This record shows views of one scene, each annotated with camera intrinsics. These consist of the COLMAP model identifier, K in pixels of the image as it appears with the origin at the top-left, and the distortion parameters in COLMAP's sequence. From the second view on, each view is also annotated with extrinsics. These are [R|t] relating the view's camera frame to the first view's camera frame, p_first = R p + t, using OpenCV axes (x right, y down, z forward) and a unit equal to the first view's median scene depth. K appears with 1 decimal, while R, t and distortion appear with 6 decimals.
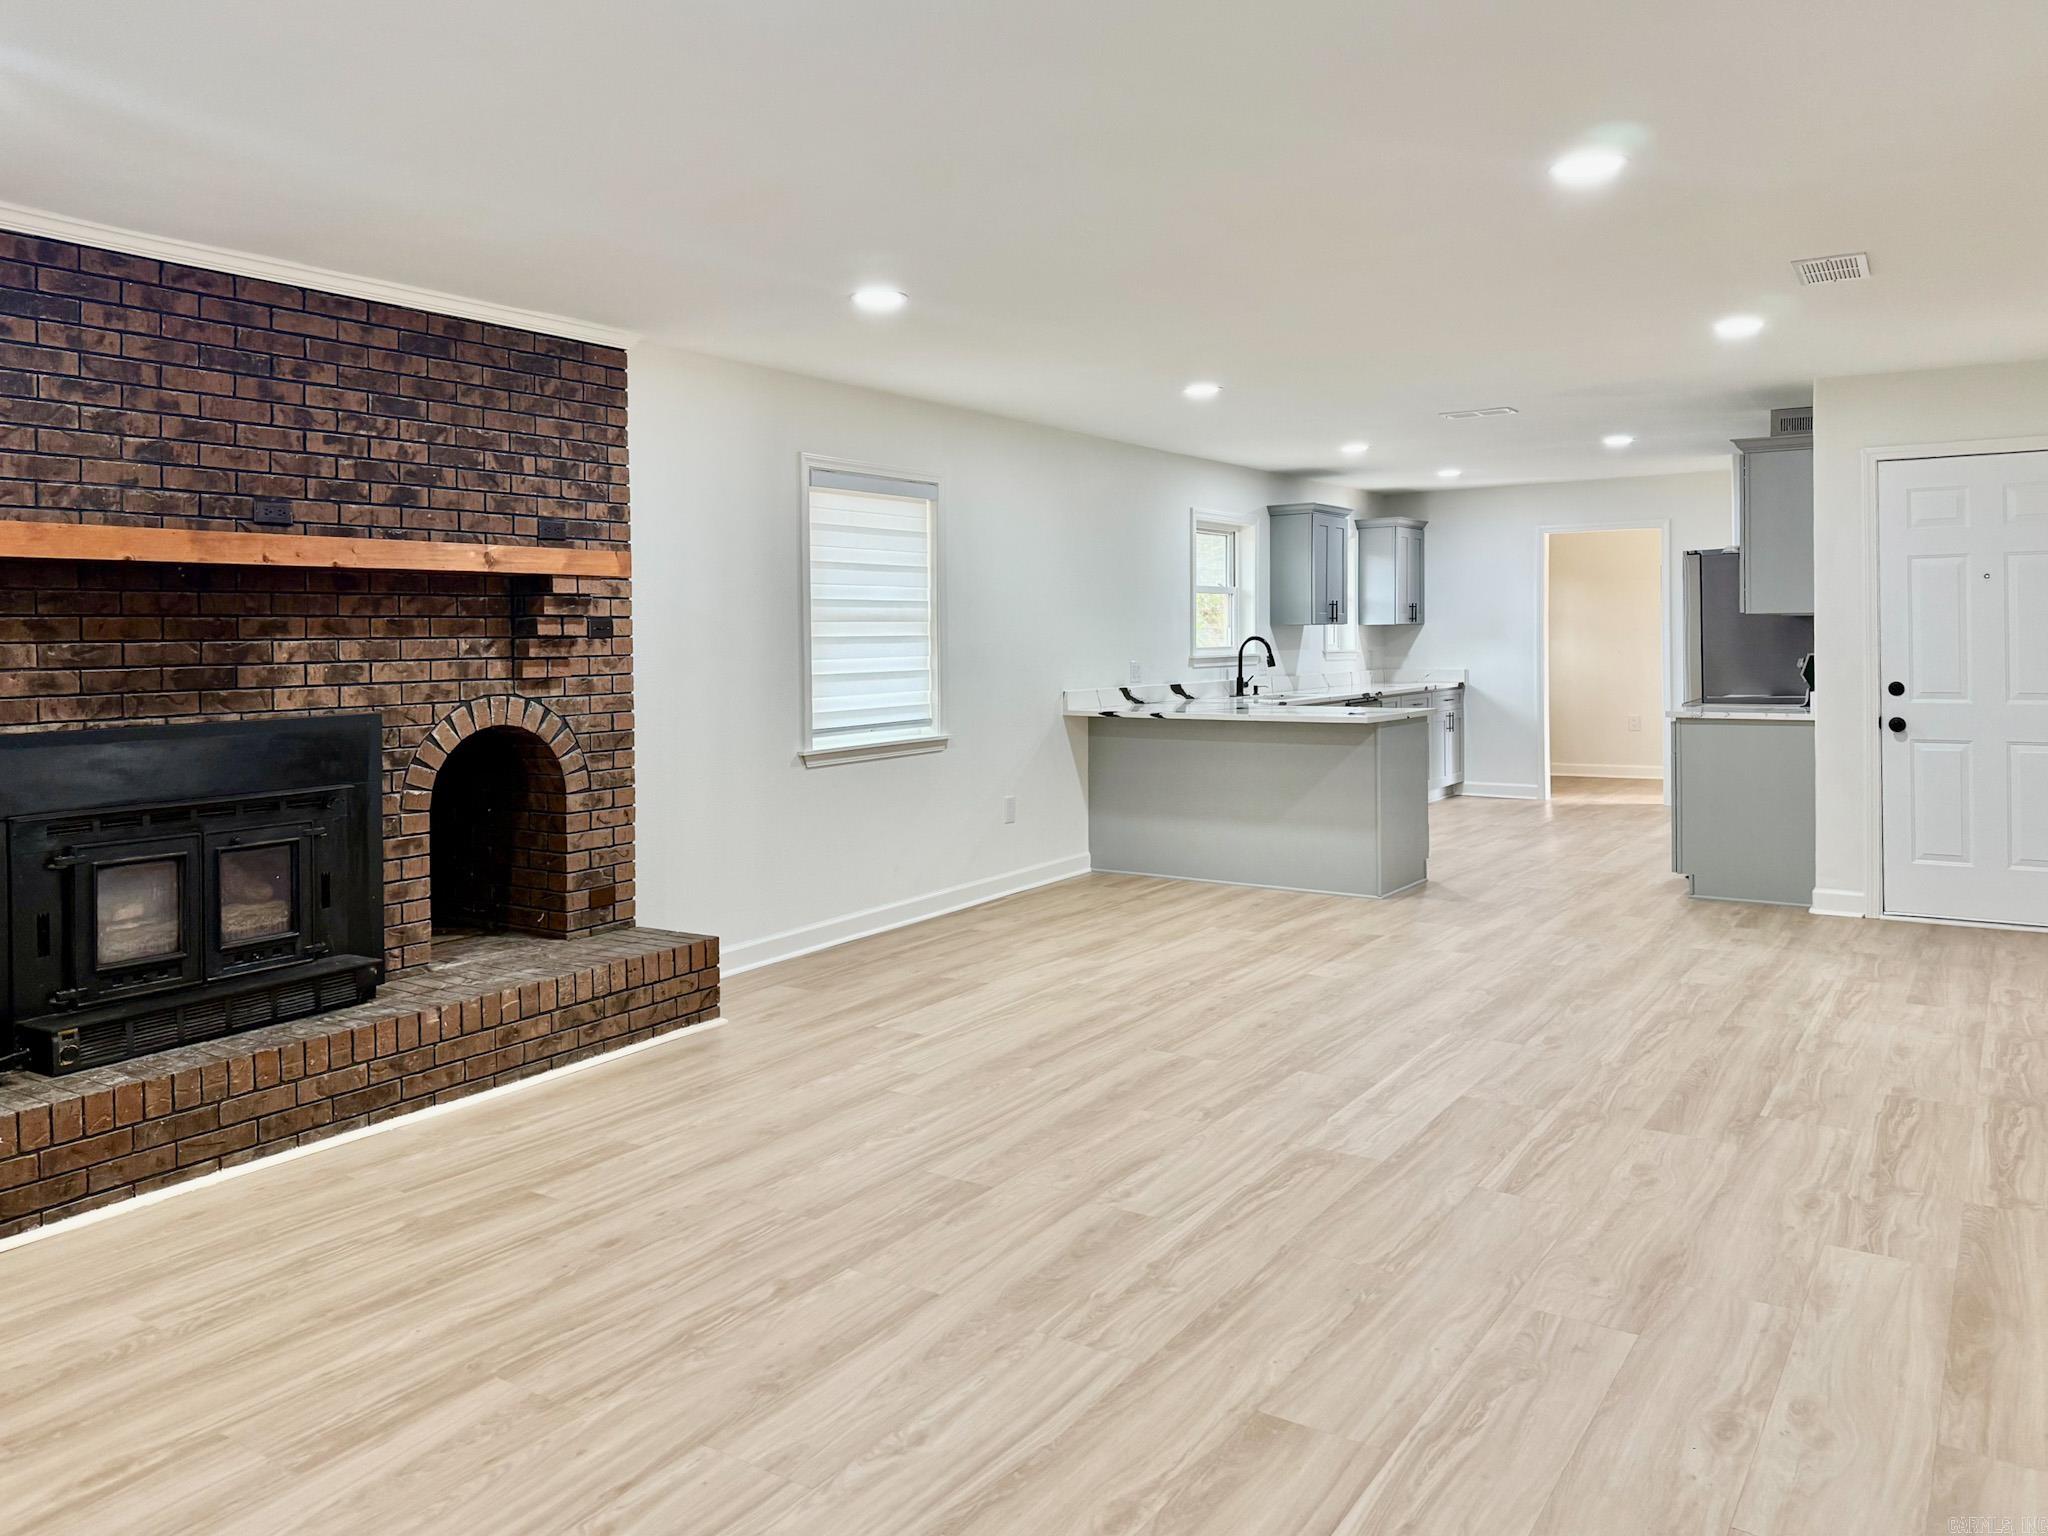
lens RADIAL K [[1503.9, 0, 1010.9], [0, 1503.9, 723.8], [0, 0, 1]] dist [0.044957, -0.044095]
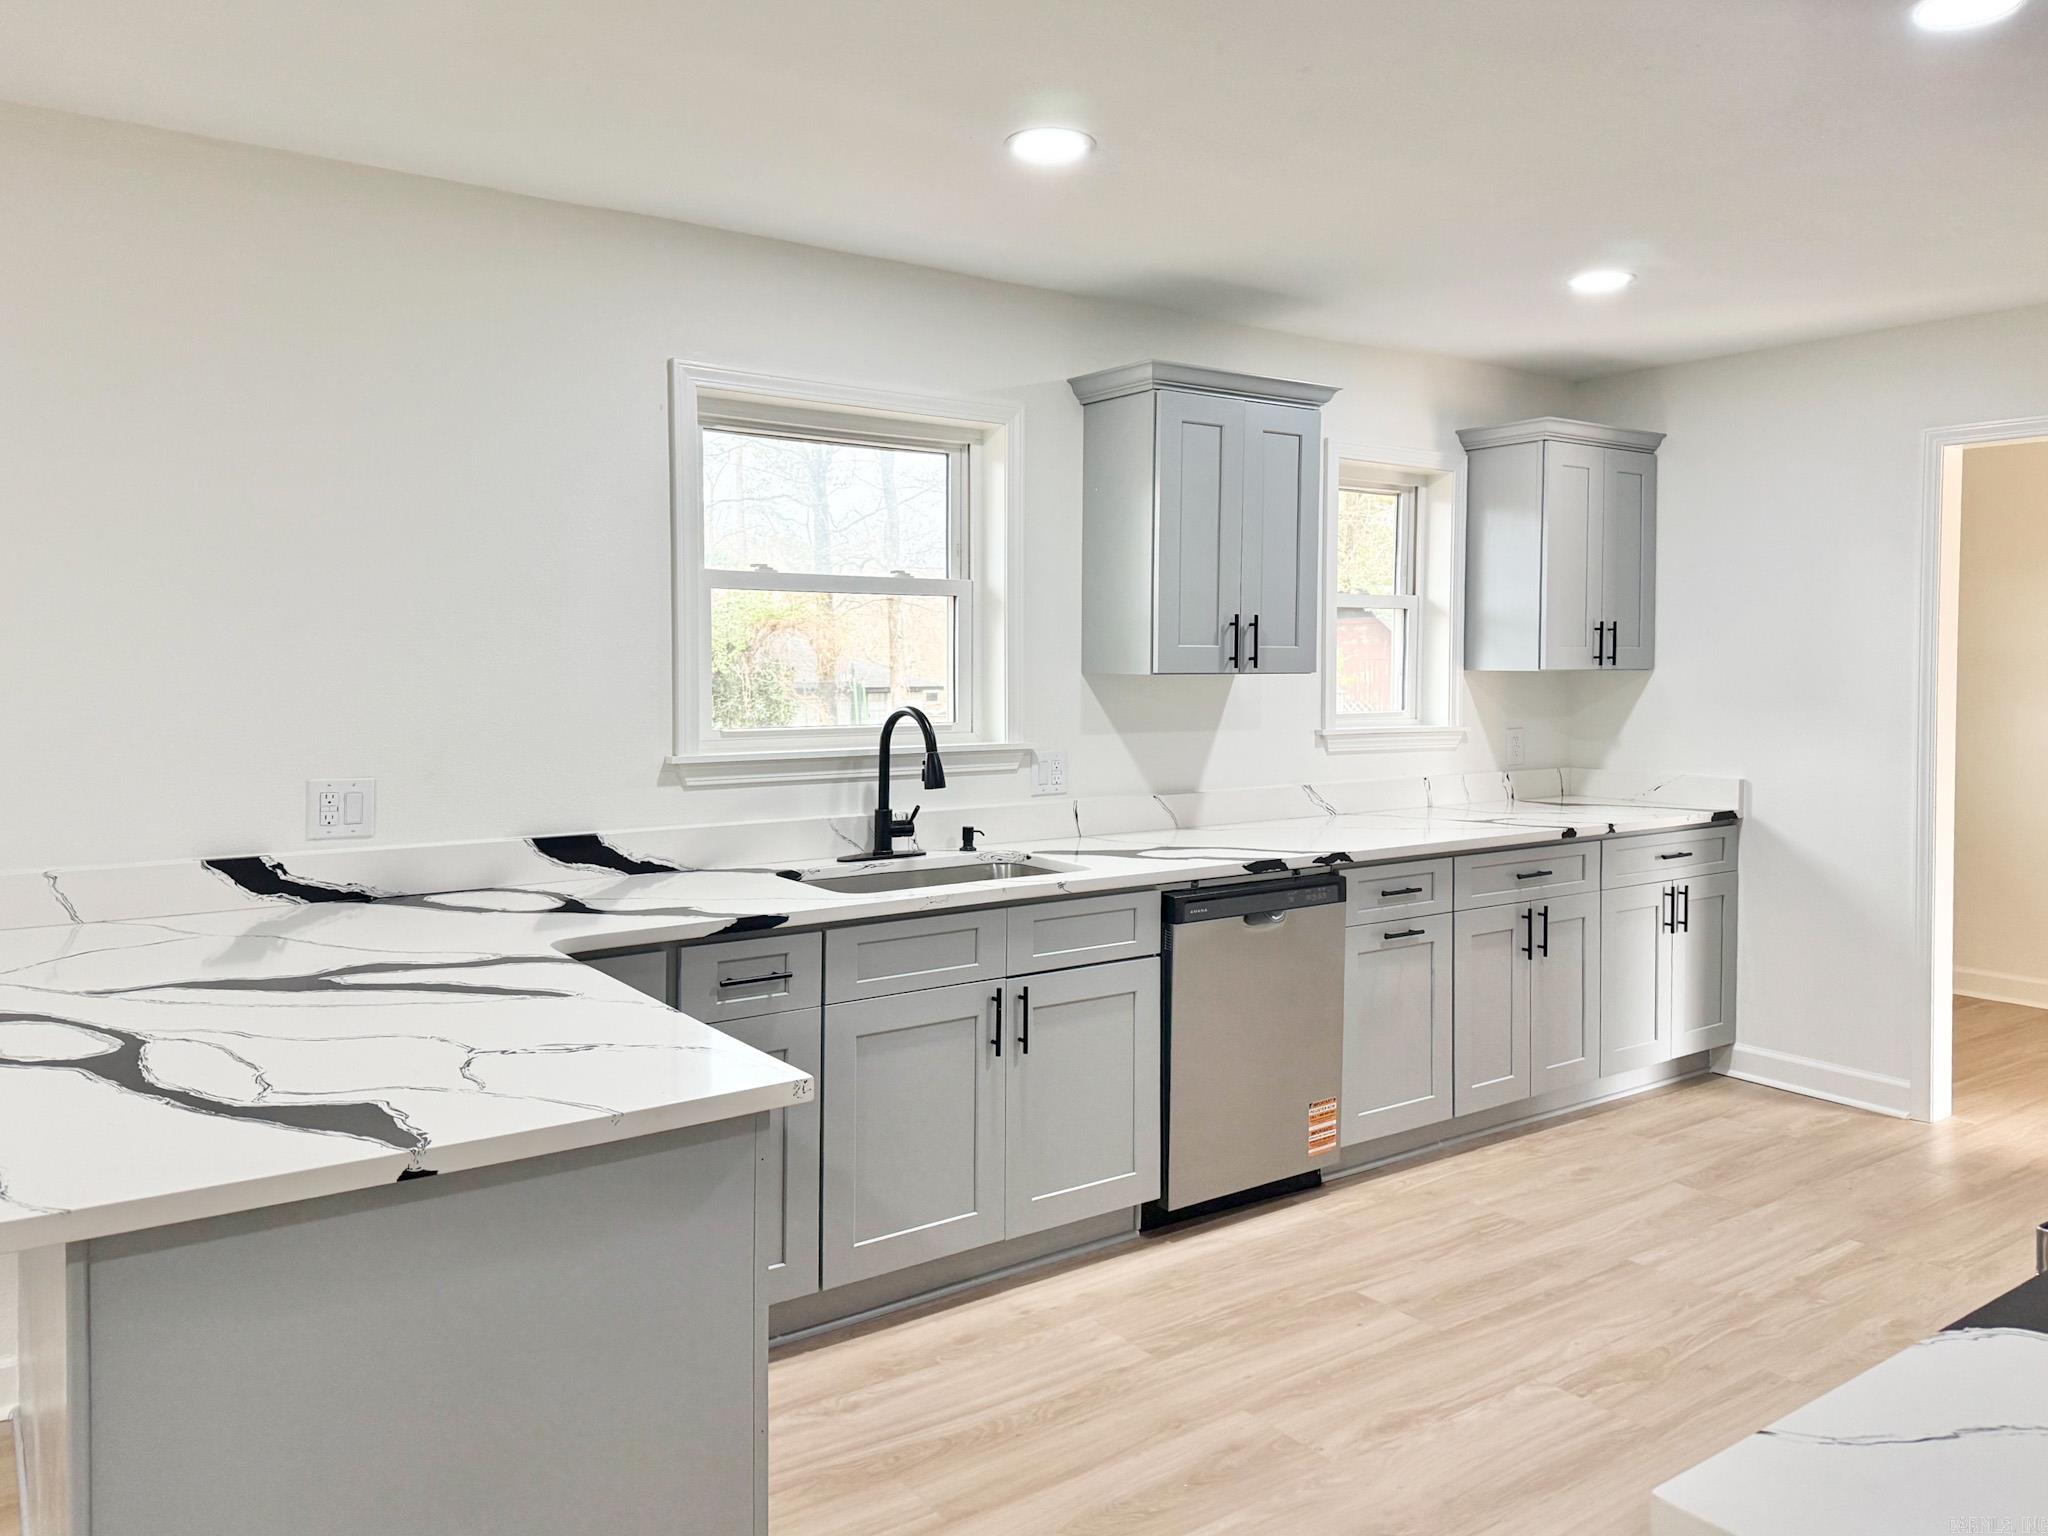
lens RADIAL K [[1513.5, 0, 1031.6], [0, 1513.5, 697.9], [0, 0, 1]] dist [0.061307, -0.058058]
pose [[0.936102, 0.028804, -0.350547, 0.634704], [-0.036848, 0.999188, -0.016297, -0.107291], [0.349793, 0.028172, 0.936403, 1.276754]]
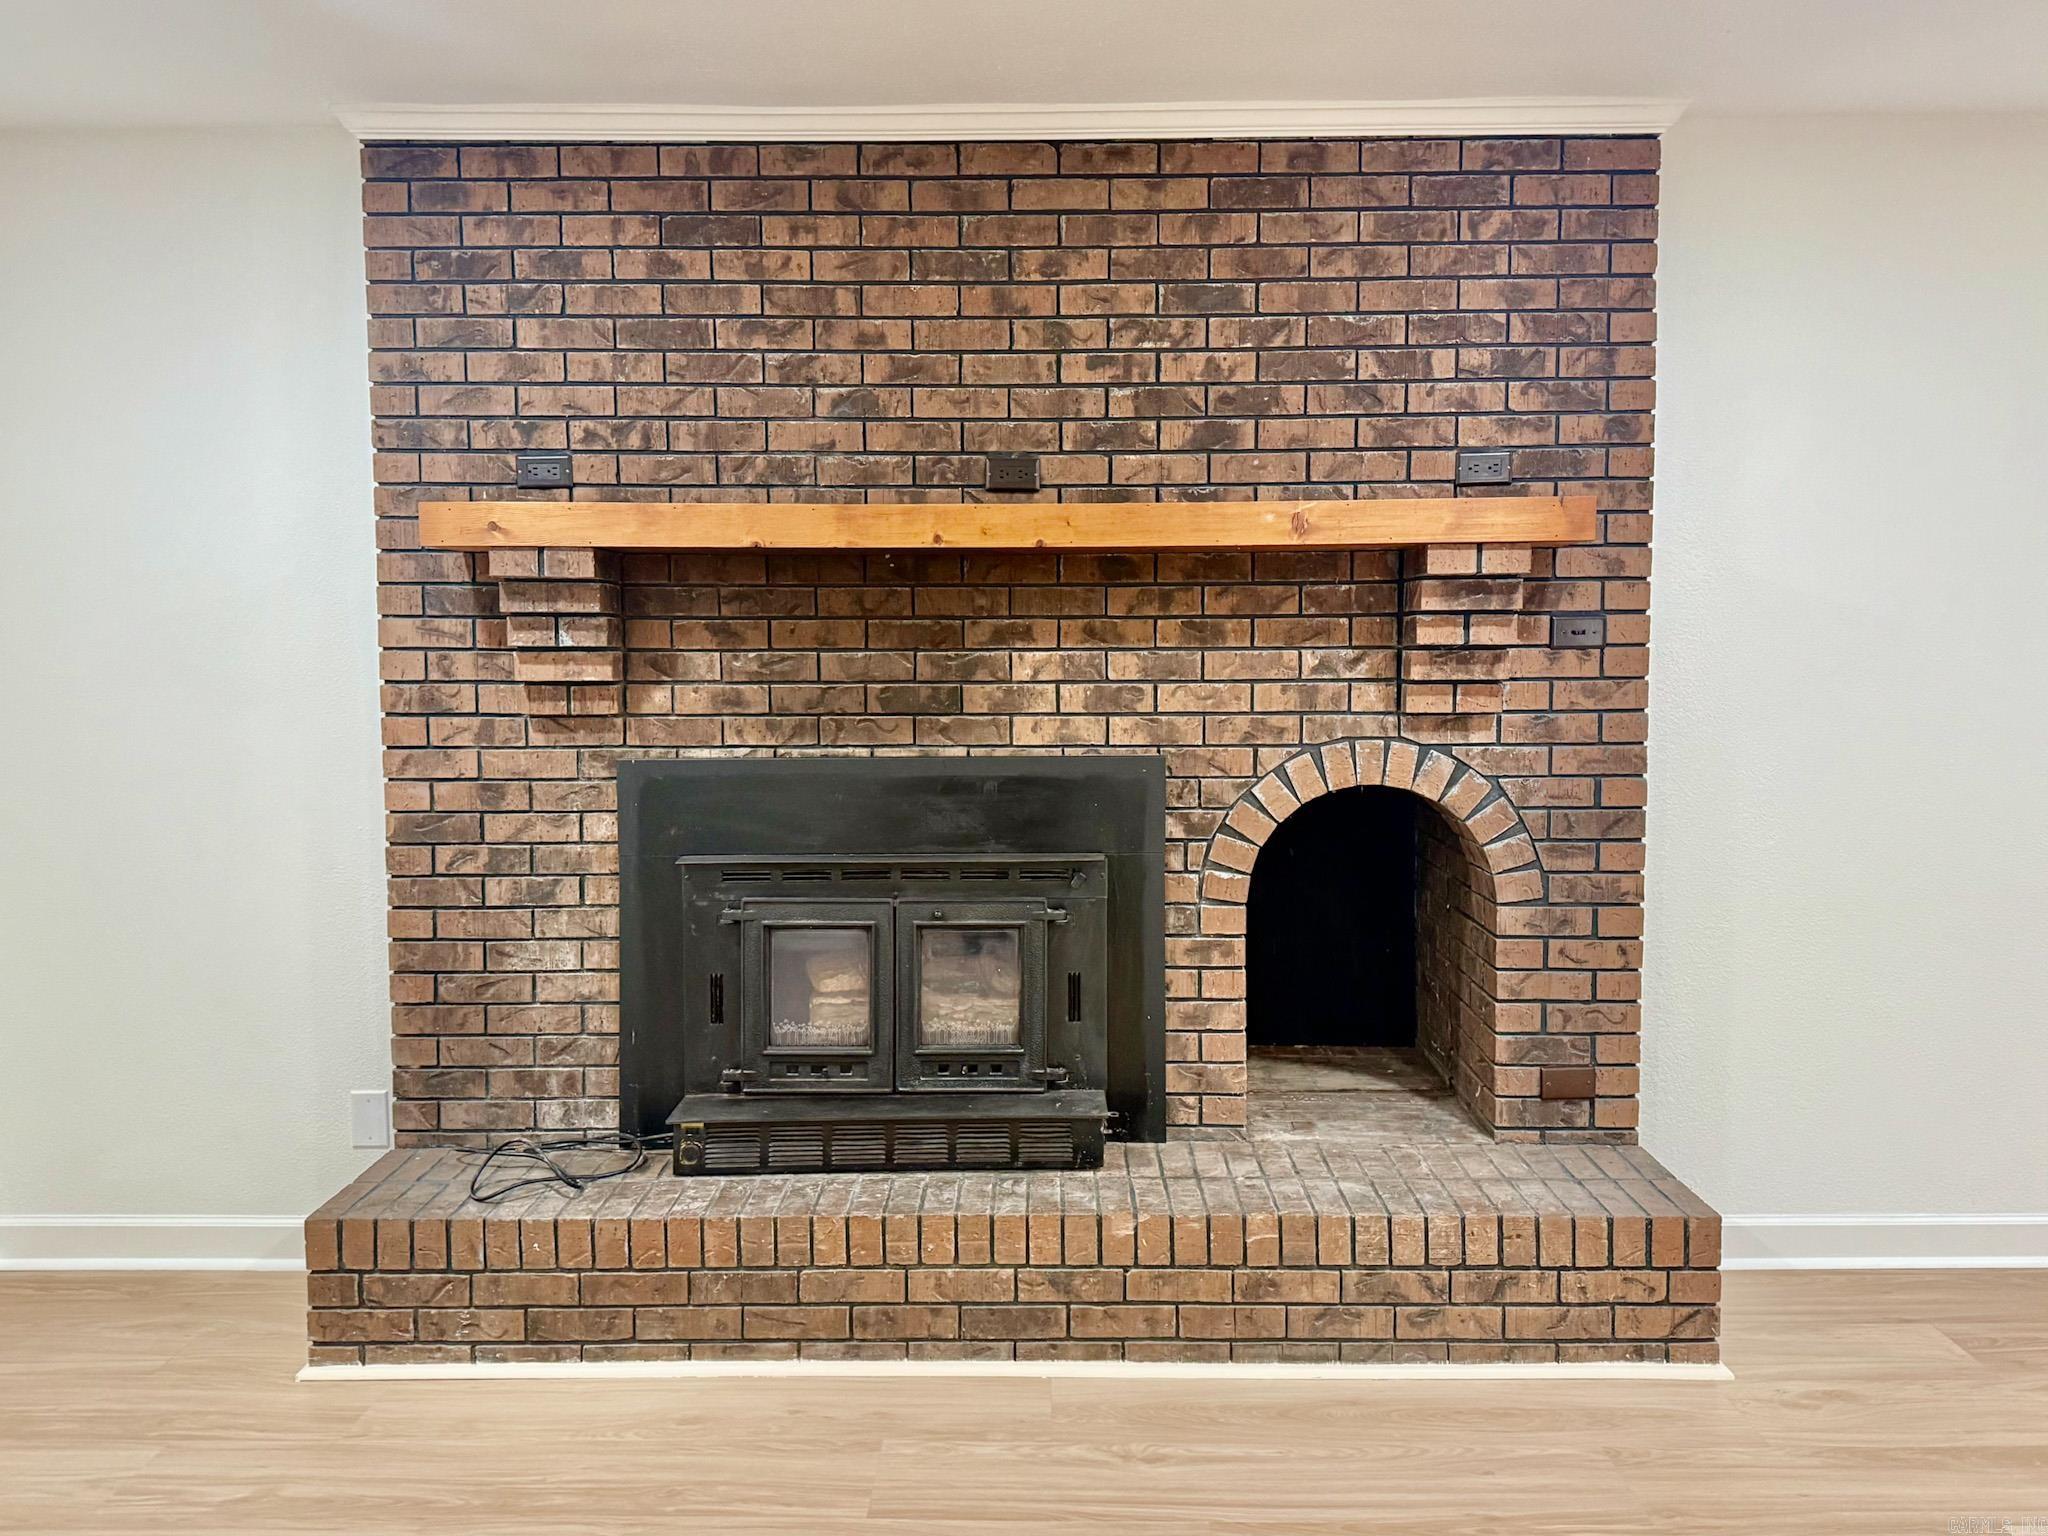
lens RADIAL K [[1513.5, 0, 1019.3], [0, 1513.5, 765.2], [0, 0, 1]] dist [0.061307, -0.058058]
pose [[0.553455, 0.083935, -0.828639, 0.104705], [-0.053353, 0.996439, 0.065297, -0.039746], [0.831168, 0.008072, 0.555962, 0.499459]]
